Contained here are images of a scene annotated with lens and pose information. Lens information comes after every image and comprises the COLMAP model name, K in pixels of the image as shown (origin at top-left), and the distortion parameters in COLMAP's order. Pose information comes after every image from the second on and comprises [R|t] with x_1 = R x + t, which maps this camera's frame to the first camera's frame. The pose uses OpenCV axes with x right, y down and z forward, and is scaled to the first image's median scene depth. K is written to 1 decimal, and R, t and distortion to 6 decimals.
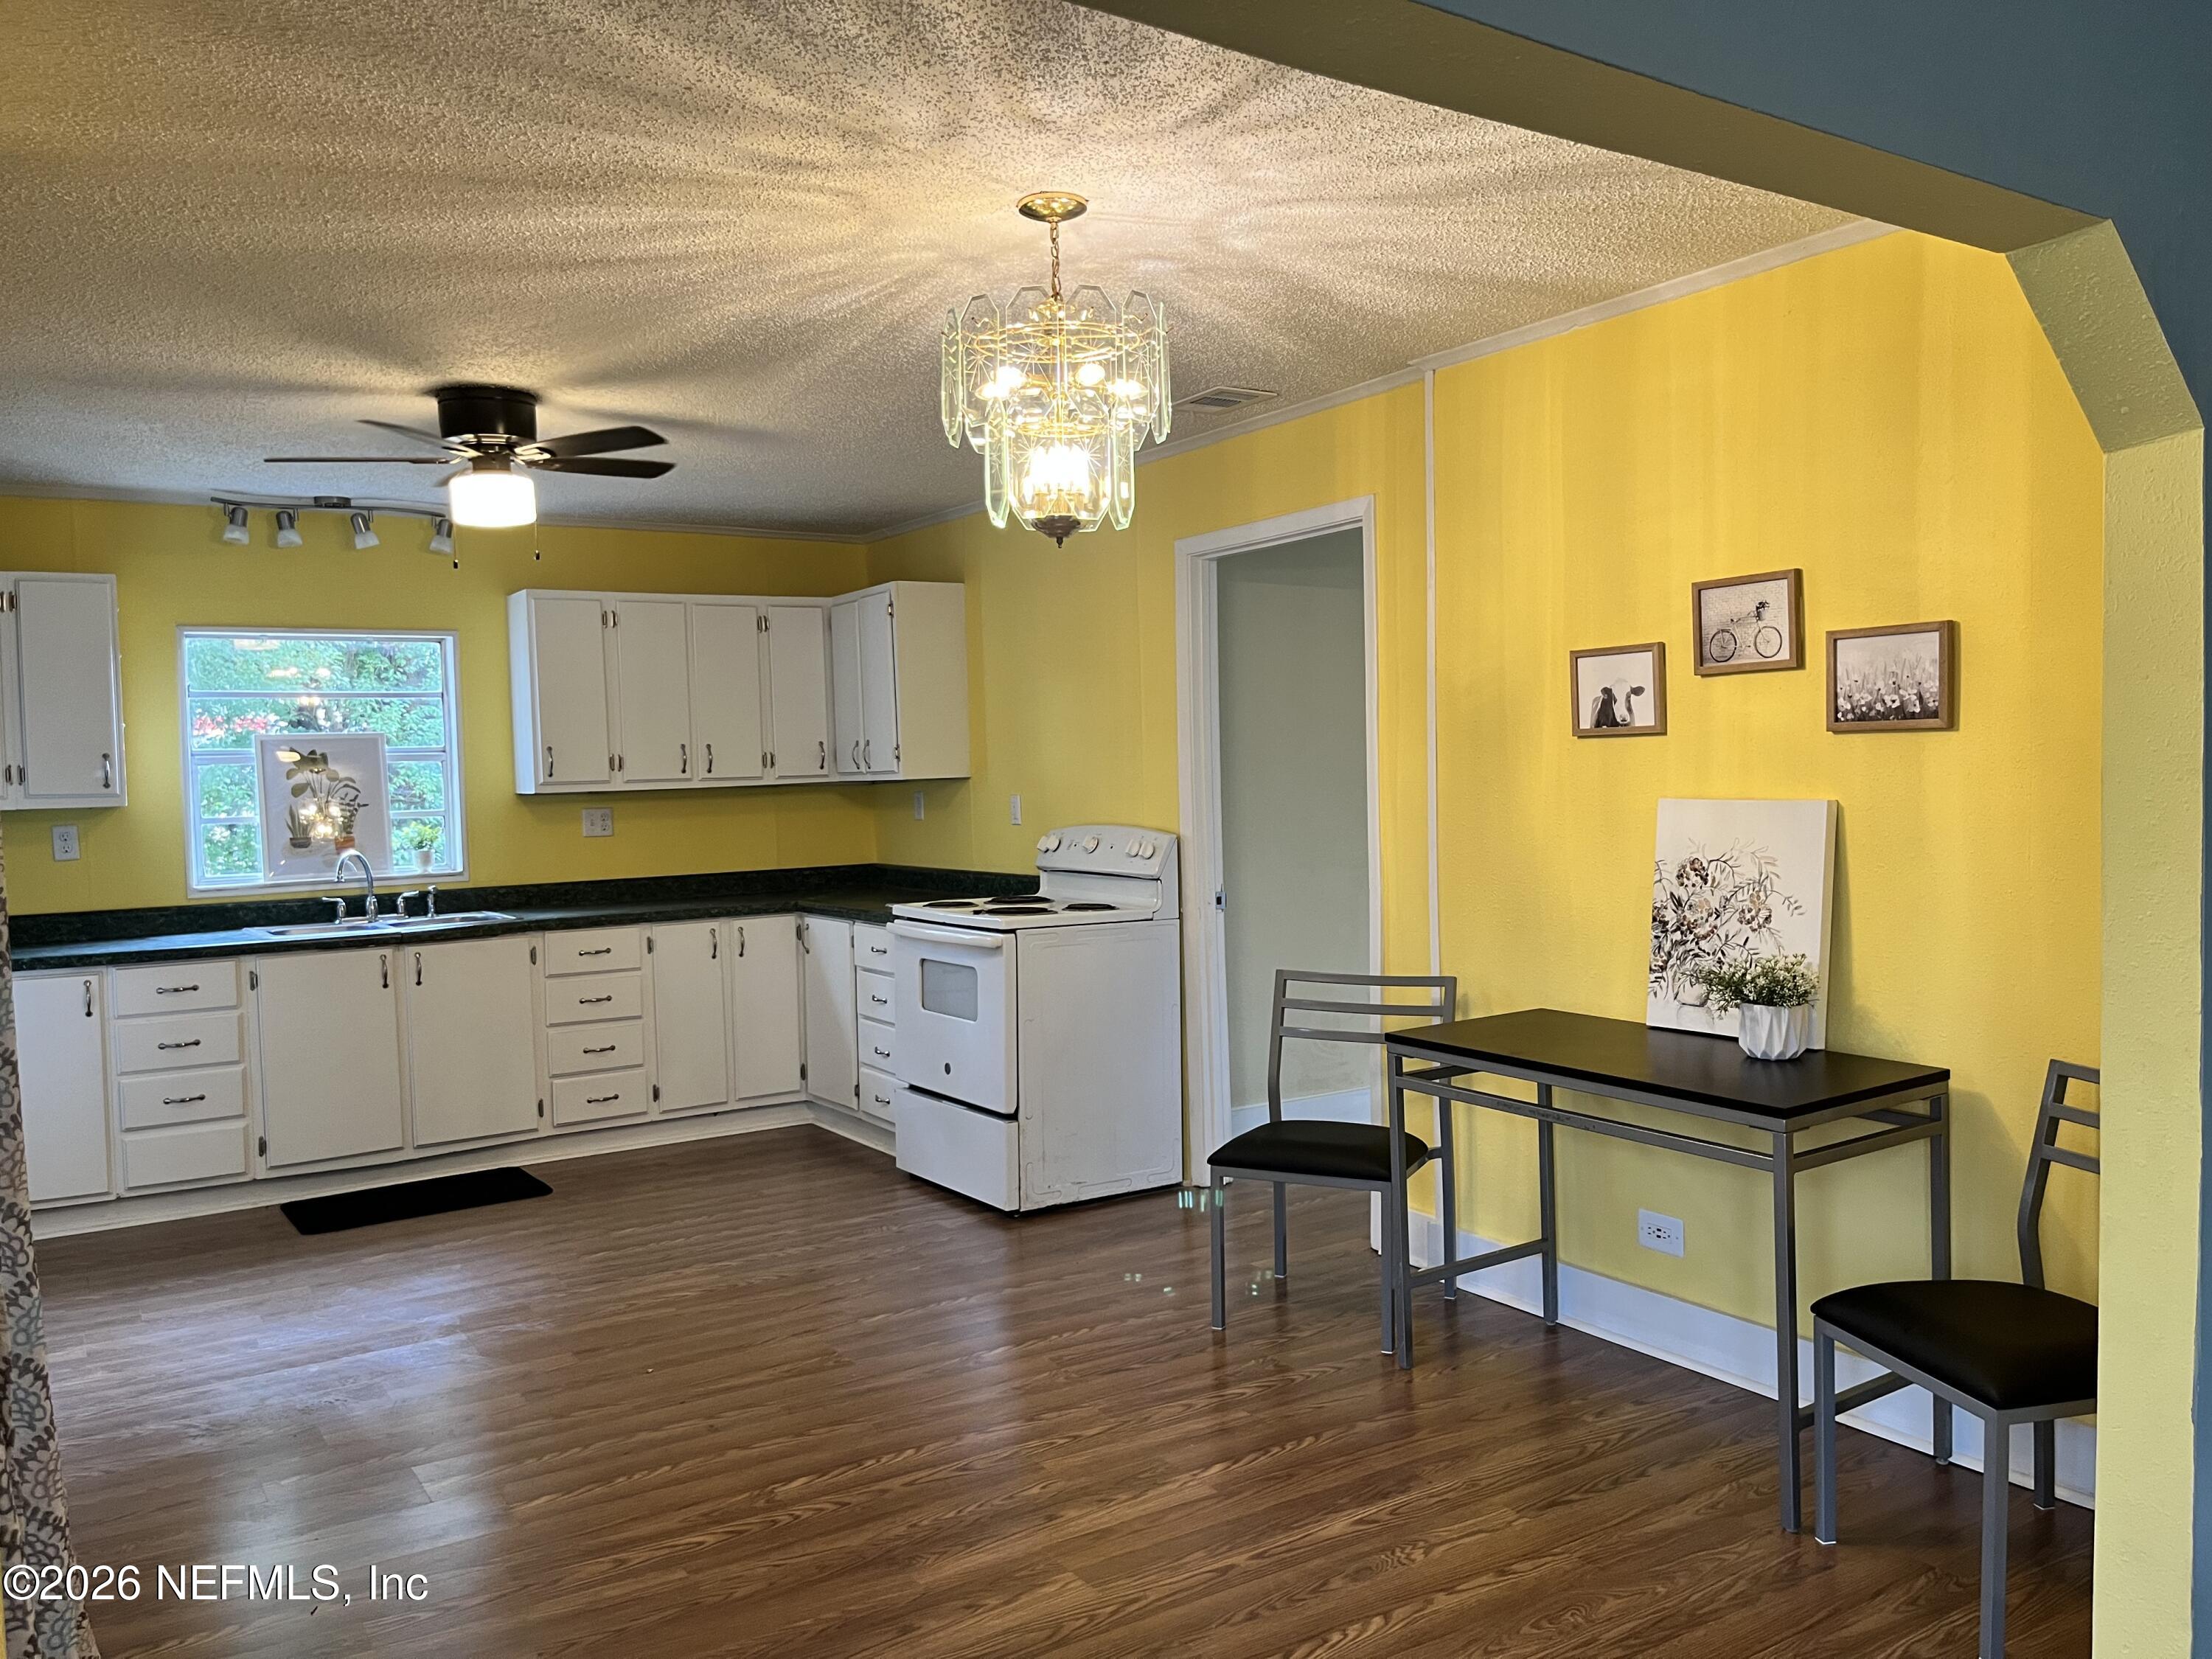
lens RADIAL K [[1675.7, 0, 1126.5], [0, 1675.7, 842.3], [0, 0, 1]] dist [0.060994, -0.083723]
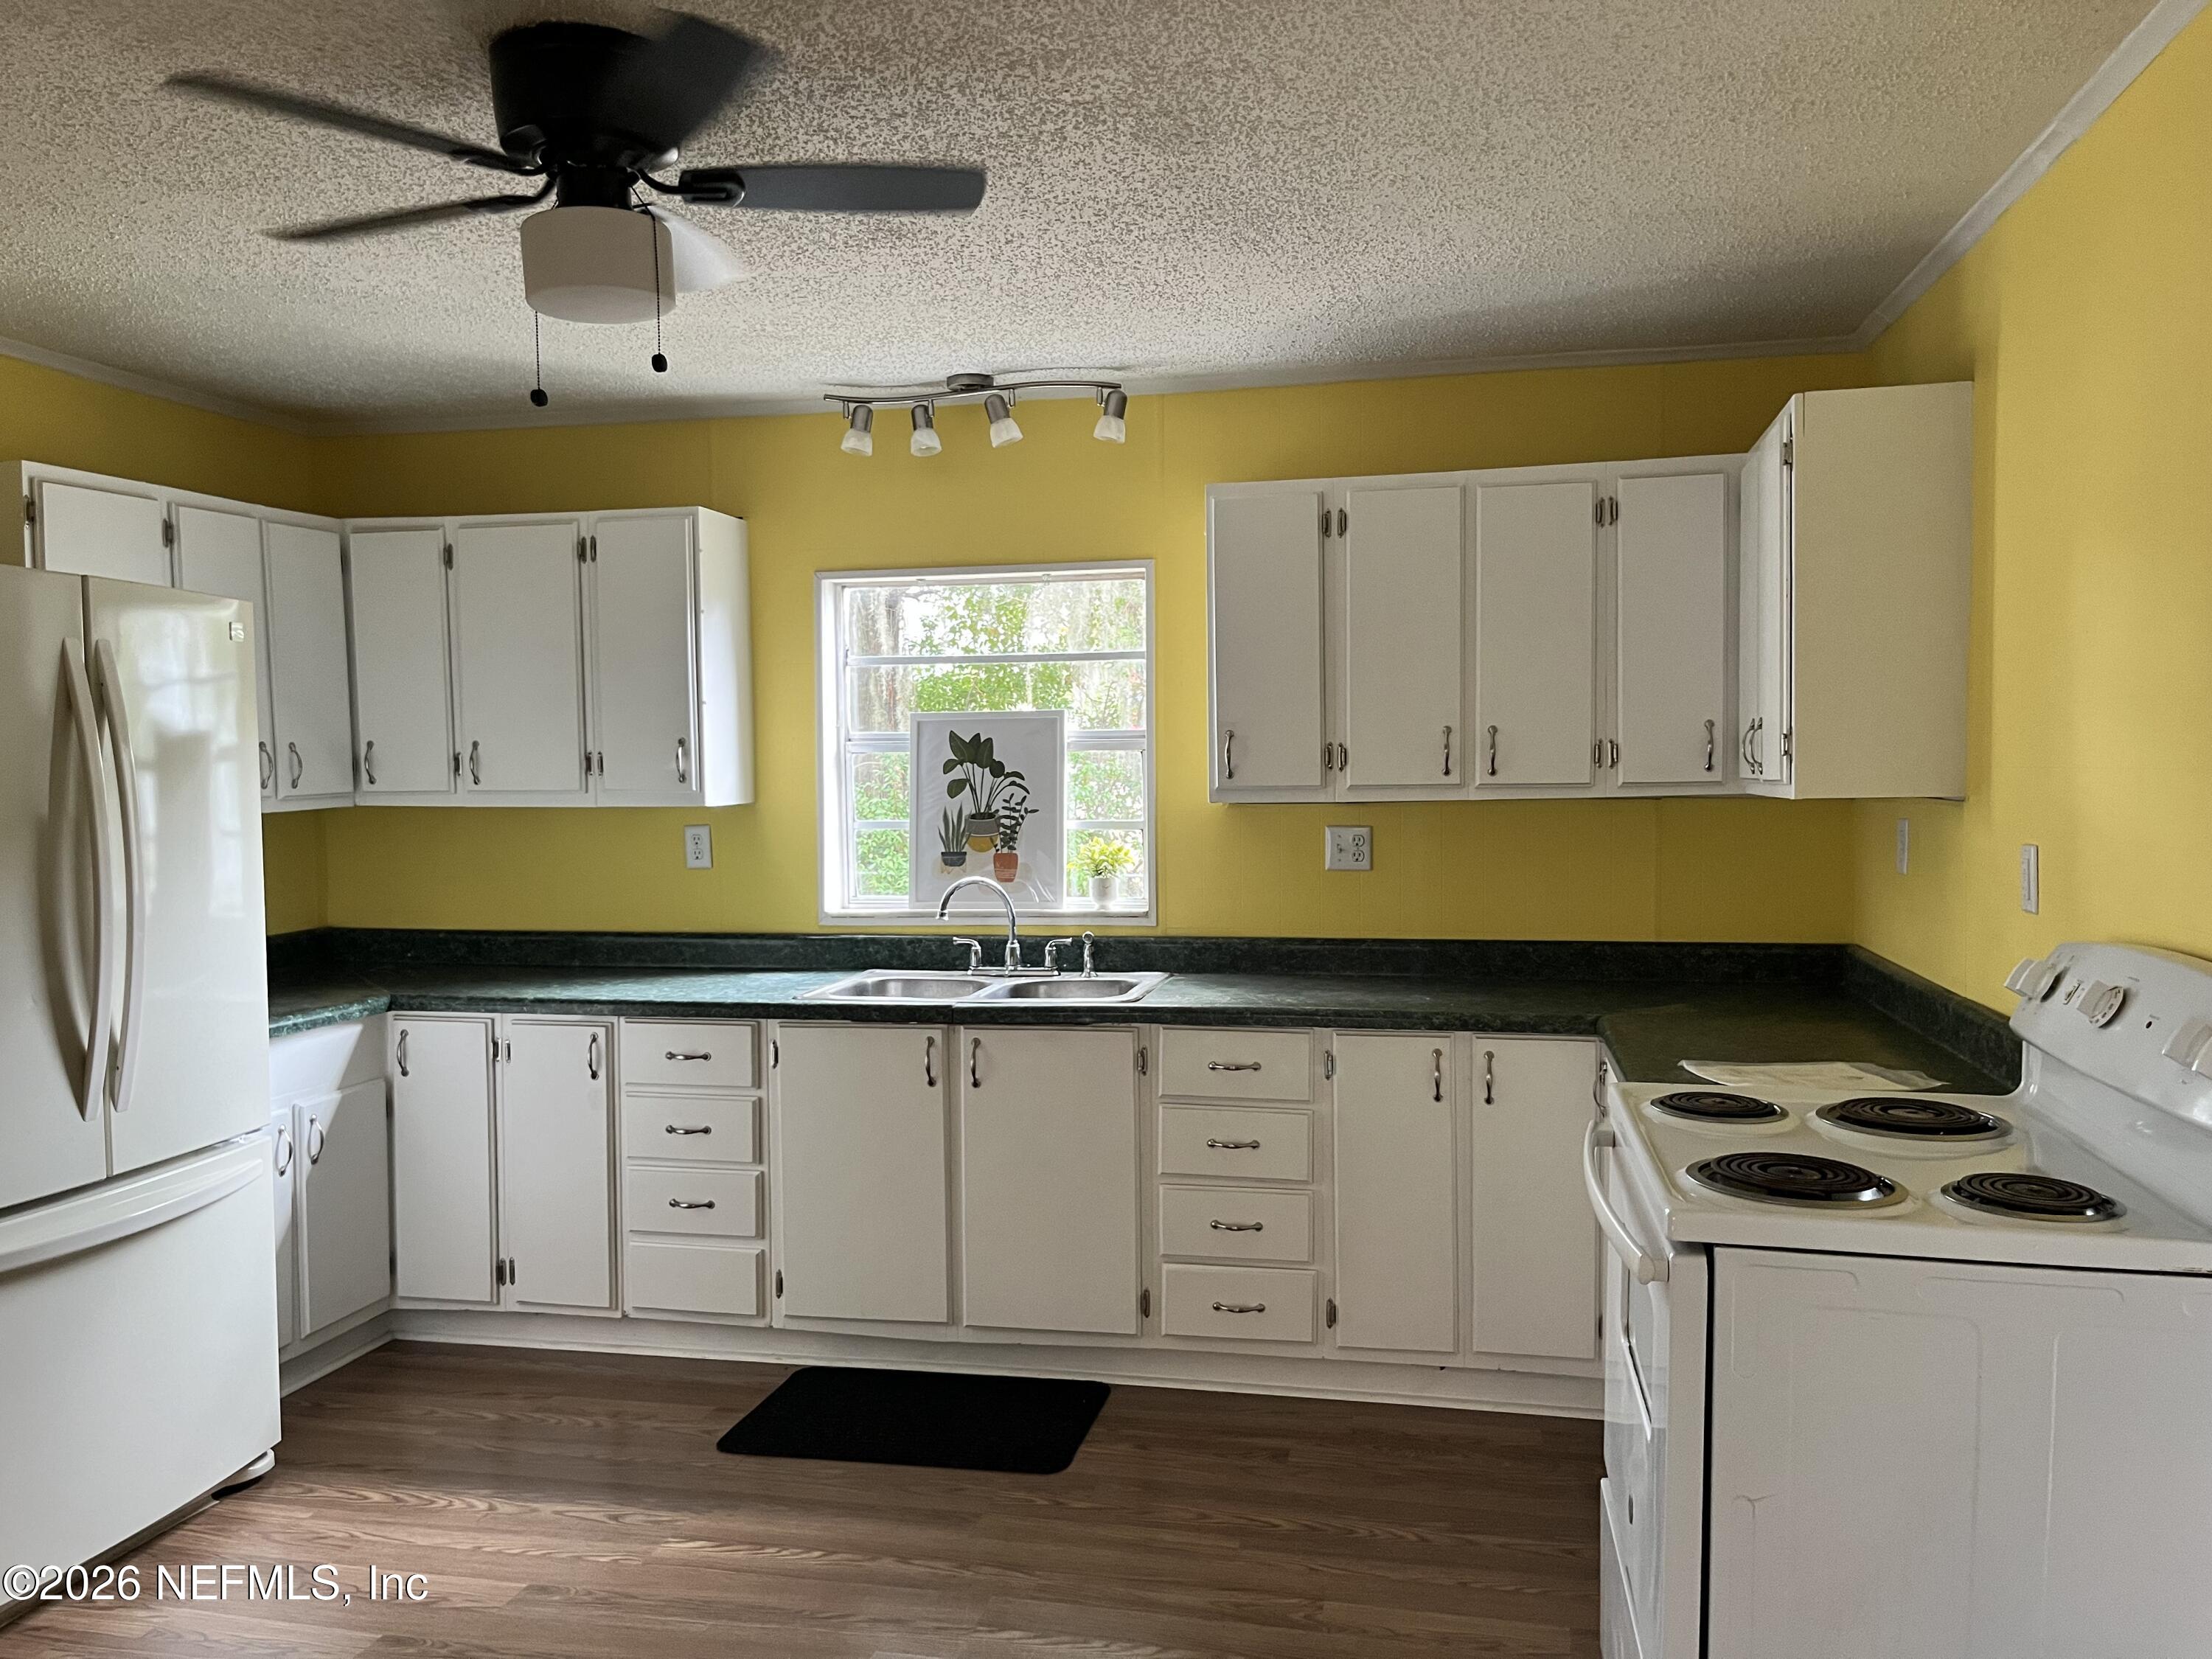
lens RADIAL K [[1675.7, 0, 1118.6], [0, 1675.7, 846.0], [0, 0, 1]] dist [0.060994, -0.083723]
pose [[0.703072, 0.054853, -0.709000, 0.088332], [-0.039976, 0.998493, 0.037609, -0.038747], [0.709995, 0.001901, 0.704205, 0.576447]]
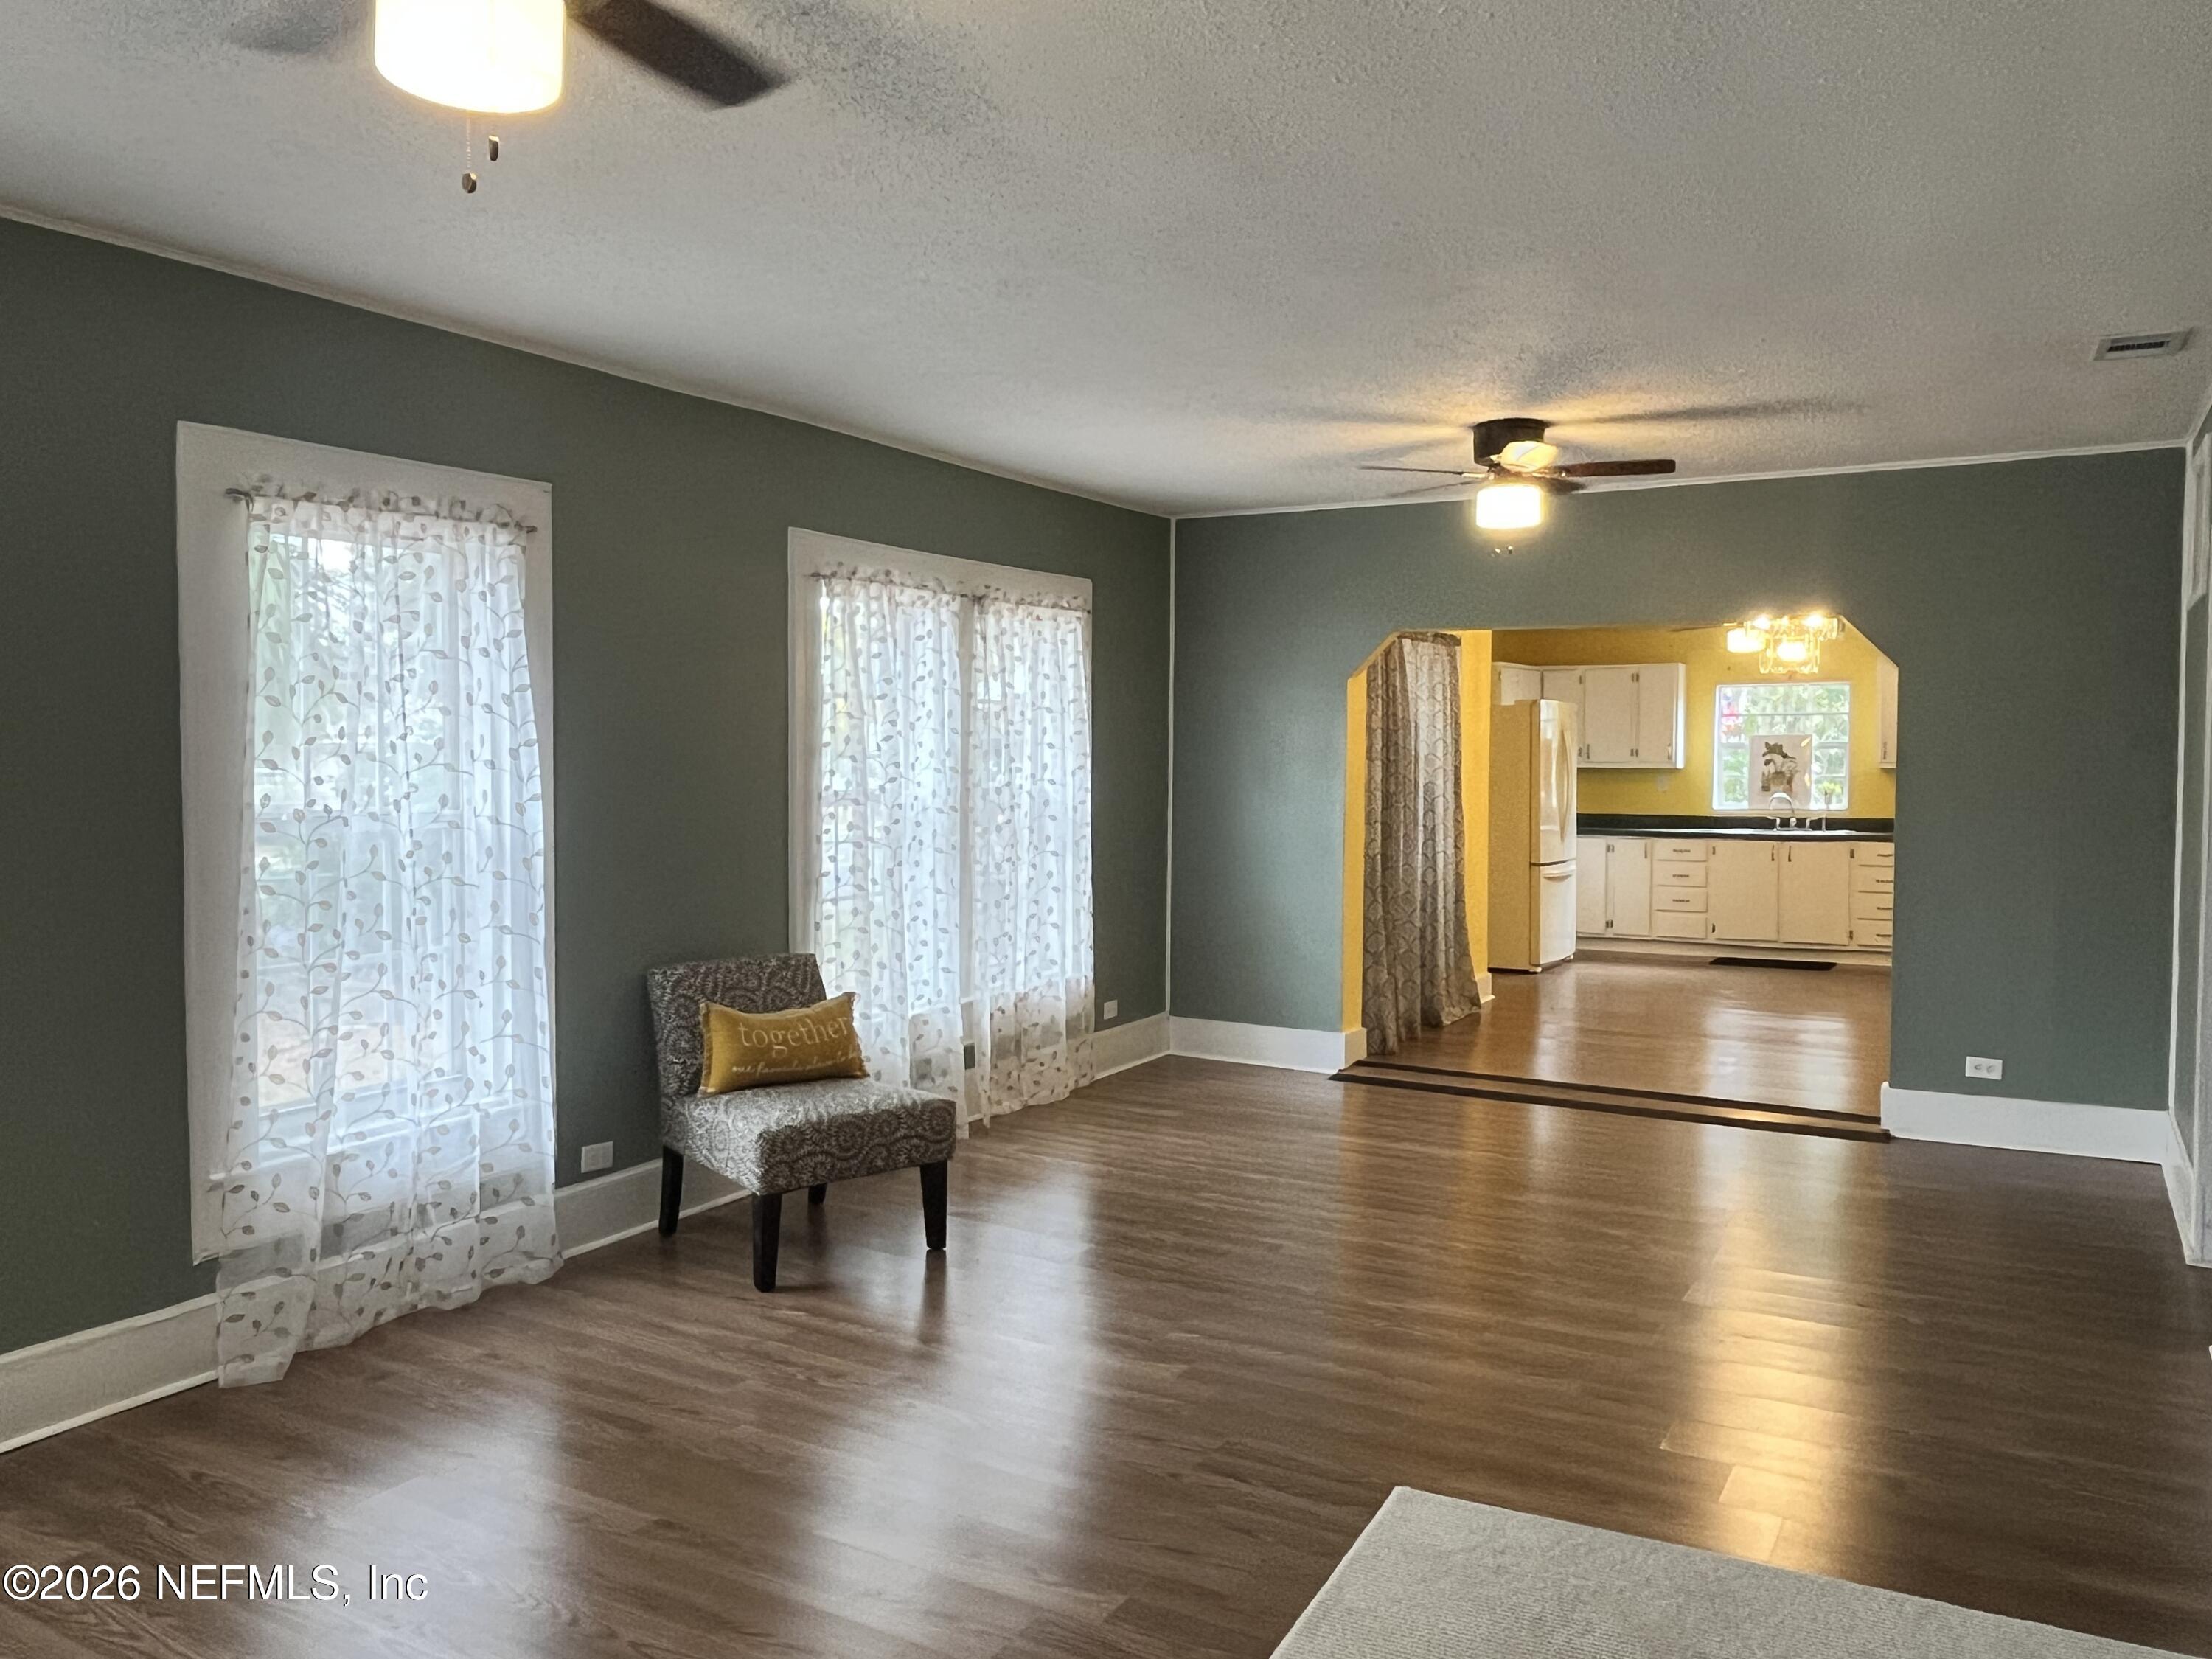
lens RADIAL K [[1646.4, 0, 1096.6], [0, 1646.4, 814.3], [0, 0, 1]] dist [0.010783, -0.024602]
pose [[0.436703, 0.057105, -0.897792, 0.983992], [-0.052652, 0.997895, 0.037861, -0.002515], [0.898064, 0.030736, 0.438790, -0.604080]]
